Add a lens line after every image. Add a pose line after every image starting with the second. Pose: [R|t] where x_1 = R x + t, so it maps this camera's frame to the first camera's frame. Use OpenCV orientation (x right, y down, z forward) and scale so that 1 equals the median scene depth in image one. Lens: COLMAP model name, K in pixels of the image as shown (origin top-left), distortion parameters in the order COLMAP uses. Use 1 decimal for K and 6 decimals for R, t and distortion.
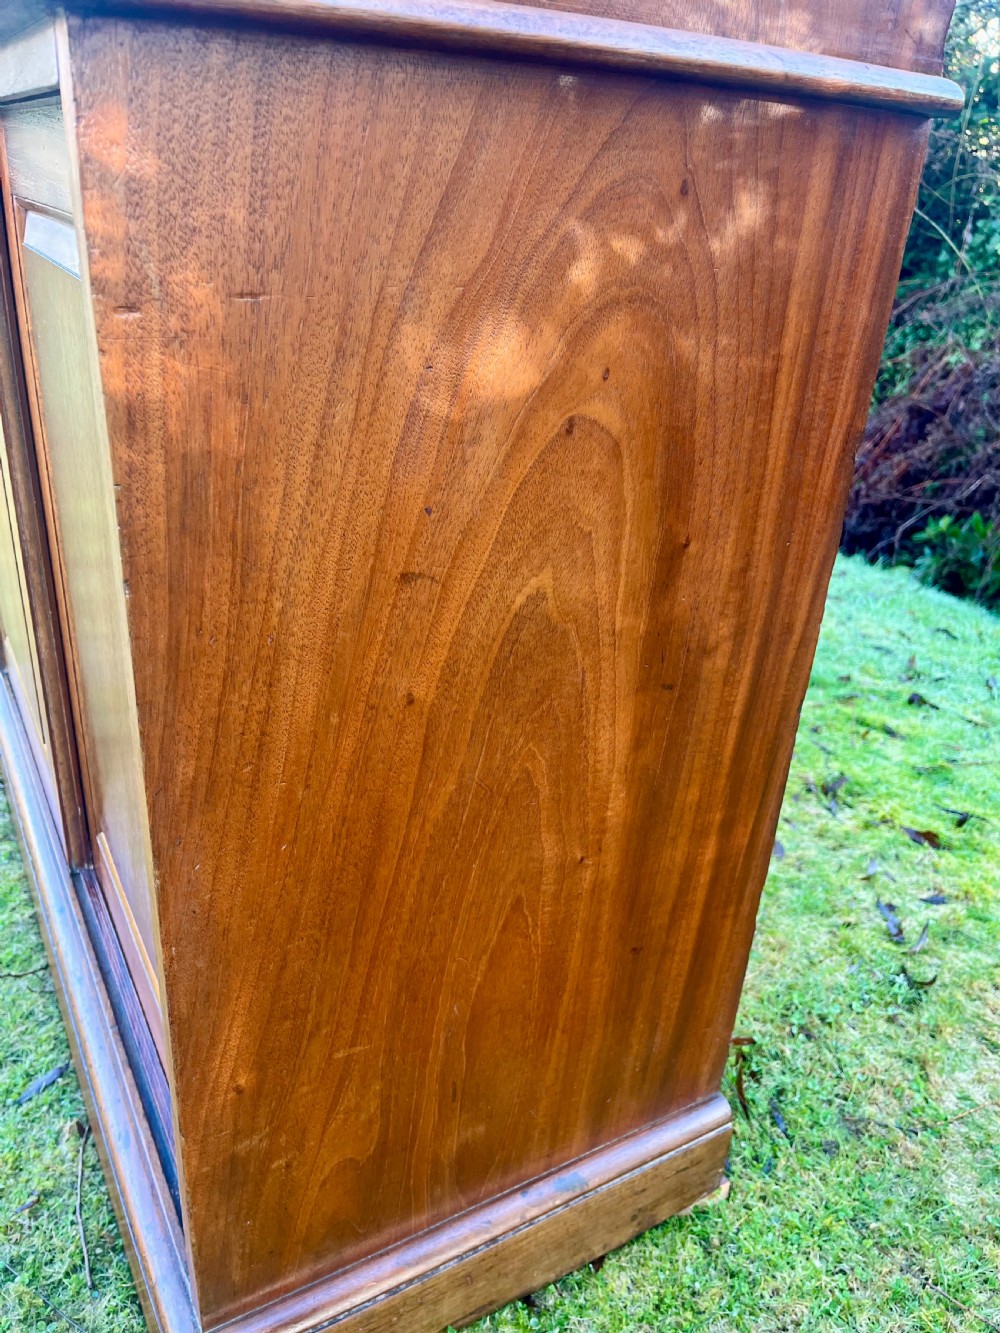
lens RADIAL K [[1011.2, 0, 503.9], [0, 1011.2, 679.2], [0, 0, 1]] dist [0.085422, -0.118331]
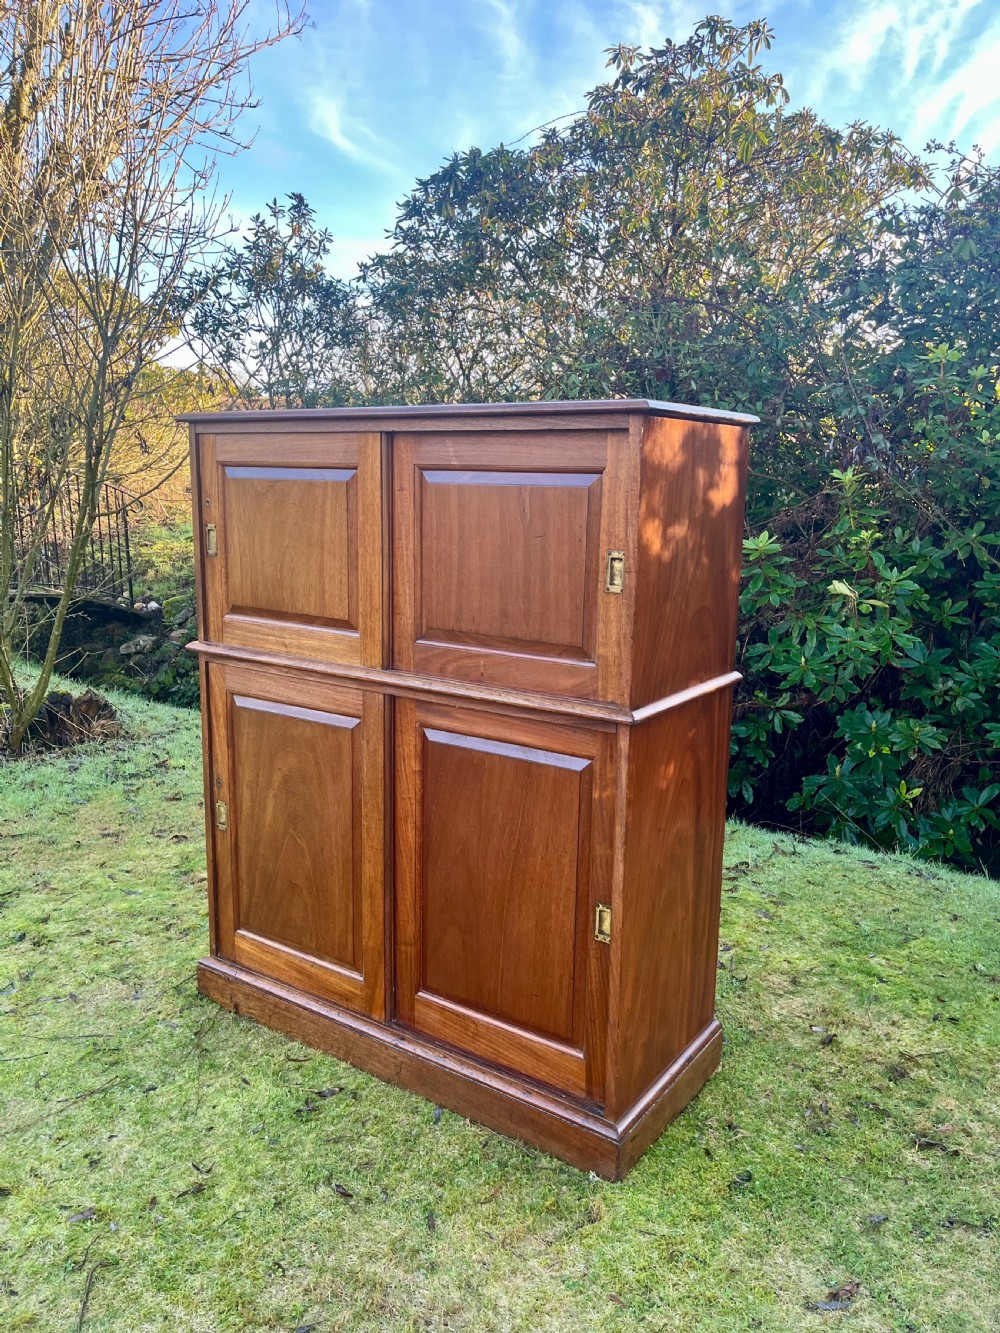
lens RADIAL K [[1011.2, 0, 503.9], [0, 1011.2, 679.2], [0, 0, 1]] dist [0.085422, -0.118331]
pose [[0.899749, -0.134705, 0.415098, -0.938681], [0.226459, 0.957199, -0.180238, -0.044041], [-0.373053, 0.256172, 0.891744, -0.998533]]
